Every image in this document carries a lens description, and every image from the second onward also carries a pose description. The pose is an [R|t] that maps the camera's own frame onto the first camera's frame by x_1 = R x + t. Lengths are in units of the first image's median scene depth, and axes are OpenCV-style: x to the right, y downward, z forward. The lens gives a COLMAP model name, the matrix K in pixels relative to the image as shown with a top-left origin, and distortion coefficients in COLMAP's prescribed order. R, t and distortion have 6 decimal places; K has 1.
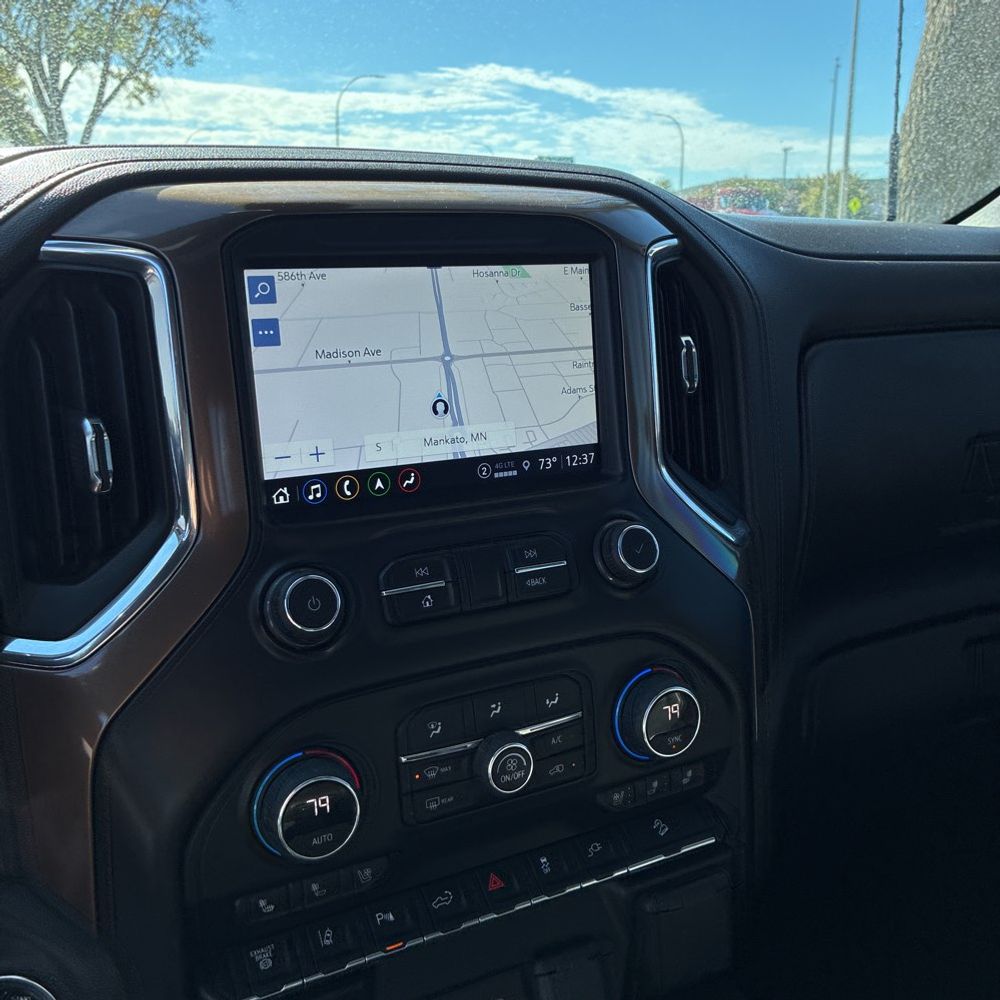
lens RADIAL K [[1025.9, 0, 500.0], [0, 1025.9, 500.0], [0, 0, 1]] dist [0.103267, -0.097799]
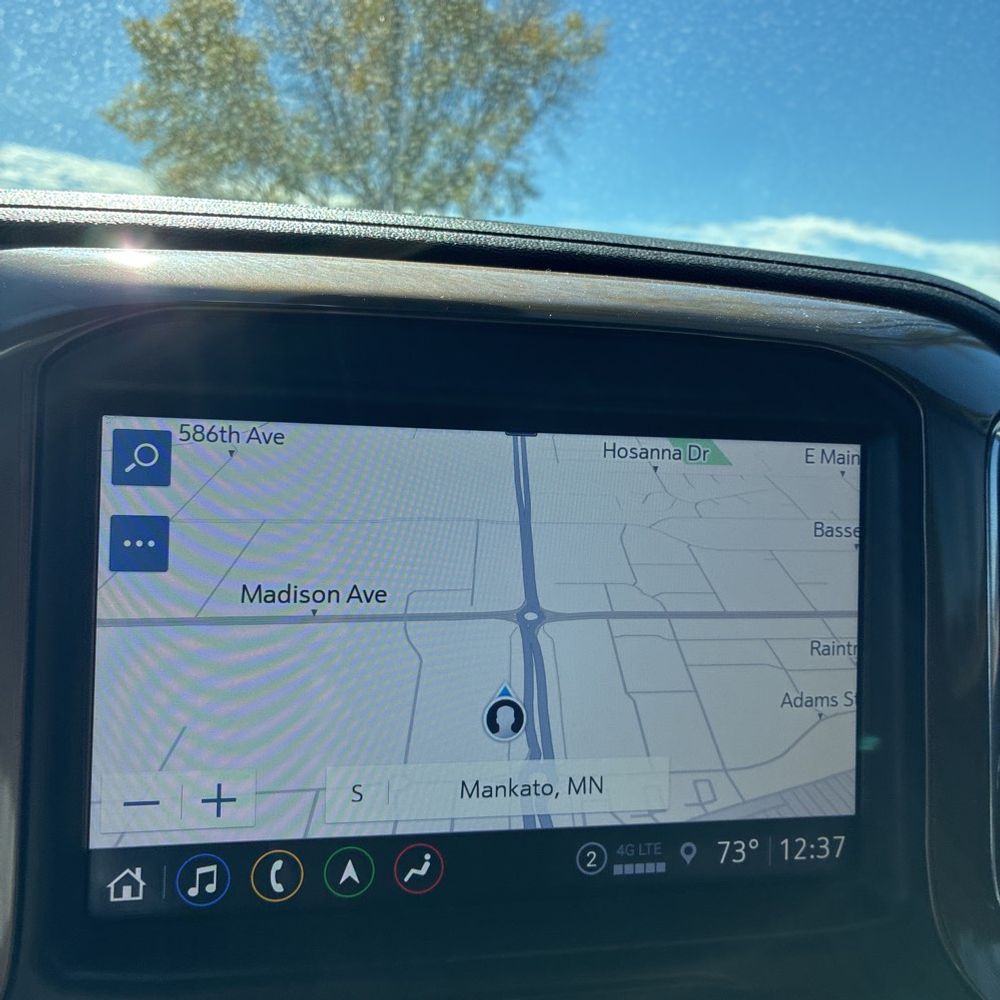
lens RADIAL K [[1012.5, 0, 501.3], [0, 1012.5, 486.2], [0, 0, 1]] dist [0.074286, -0.098152]
pose [[0.957681, 0.085485, -0.274844, 0.060369], [-0.124175, 0.984154, -0.126577, -0.134595], [0.259668, 0.155349, 0.953121, 0.526281]]
